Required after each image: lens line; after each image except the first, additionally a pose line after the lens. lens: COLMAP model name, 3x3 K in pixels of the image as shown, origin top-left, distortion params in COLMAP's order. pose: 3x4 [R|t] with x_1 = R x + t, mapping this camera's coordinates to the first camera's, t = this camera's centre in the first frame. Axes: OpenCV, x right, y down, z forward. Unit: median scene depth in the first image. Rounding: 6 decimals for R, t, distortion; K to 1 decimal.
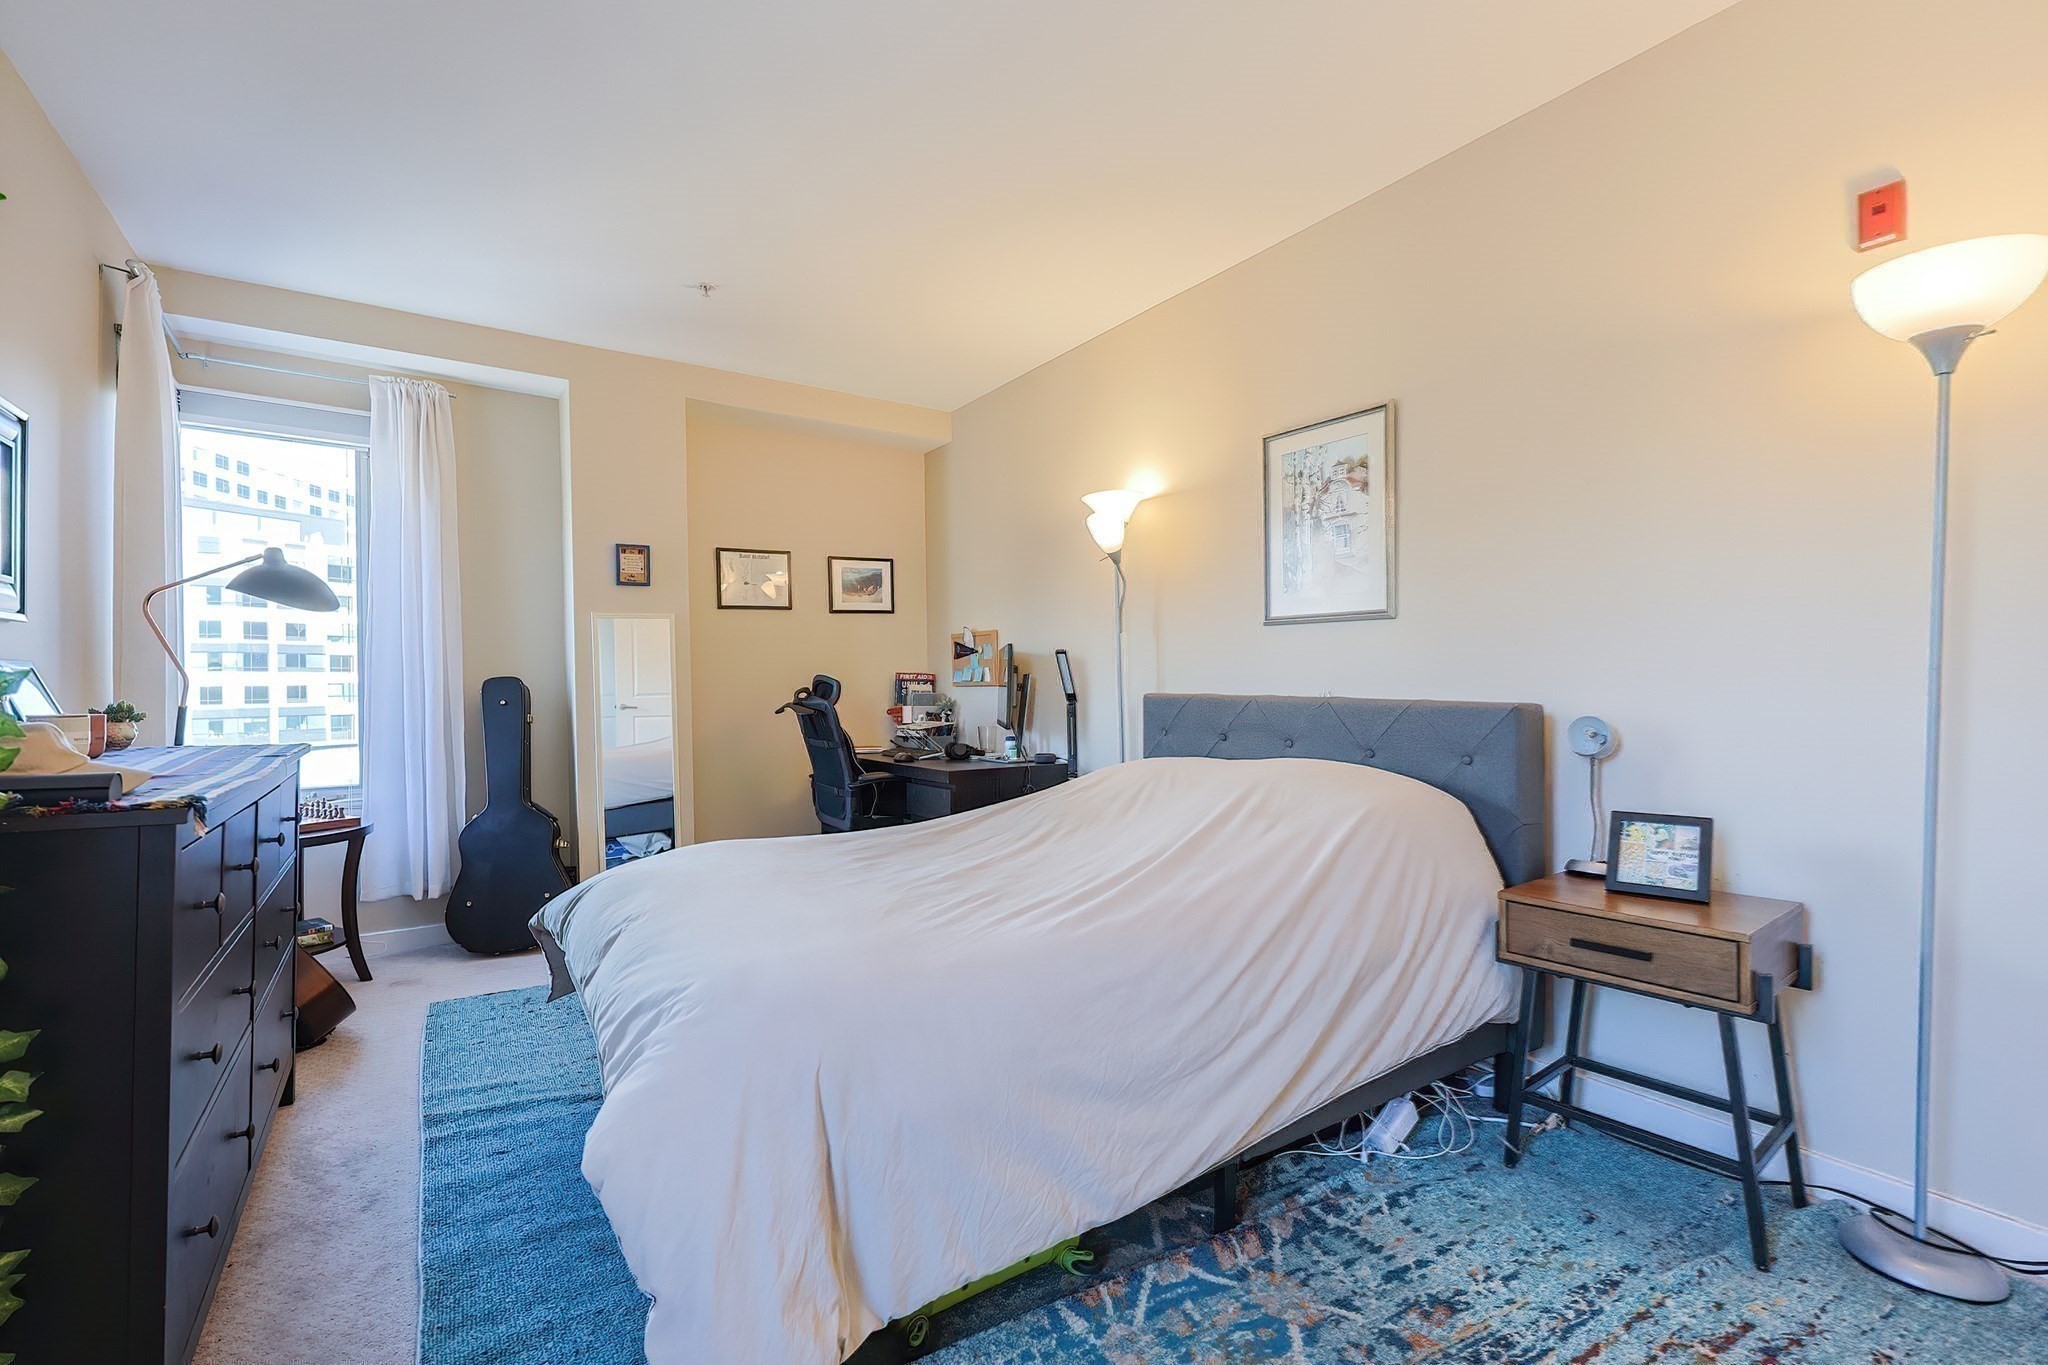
lens RADIAL K [[880.5, 0, 1025.6], [0, 880.5, 683.2], [0, 0, 1]] dist [0.000087, 0.000239]
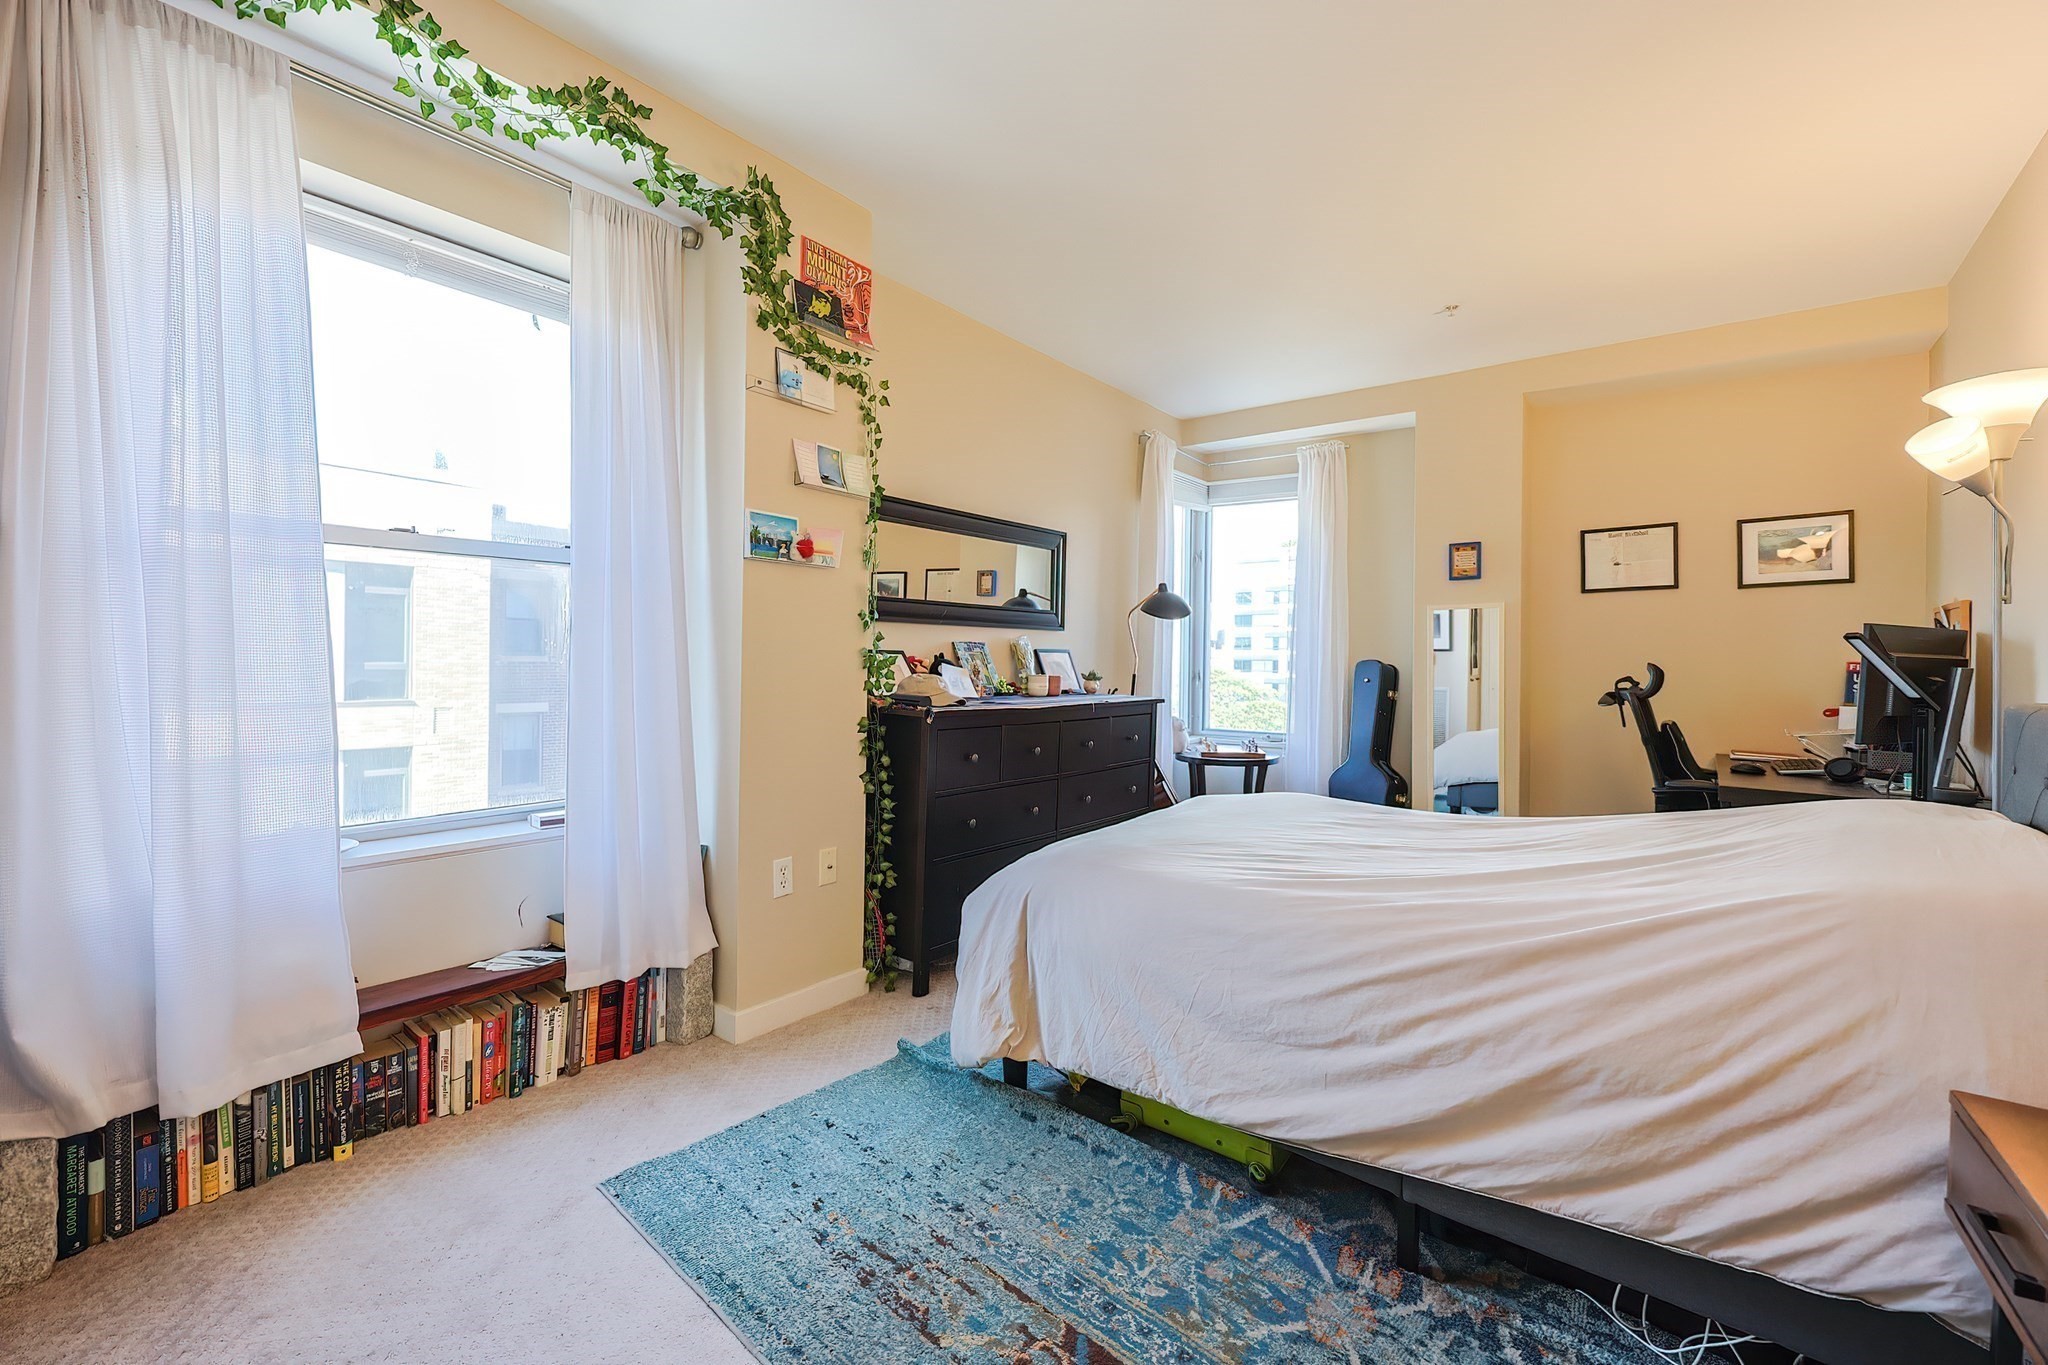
lens RADIAL K [[836.5, 0, 1028.4], [0, 836.5, 676.7], [0, 0, 1]] dist [0.000499, -0.000030]
pose [[0.325958, 0.033860, -0.944778, 0.904132], [-0.018614, 0.999395, 0.029396, -0.021840], [0.945201, 0.008004, 0.326391, 0.329249]]
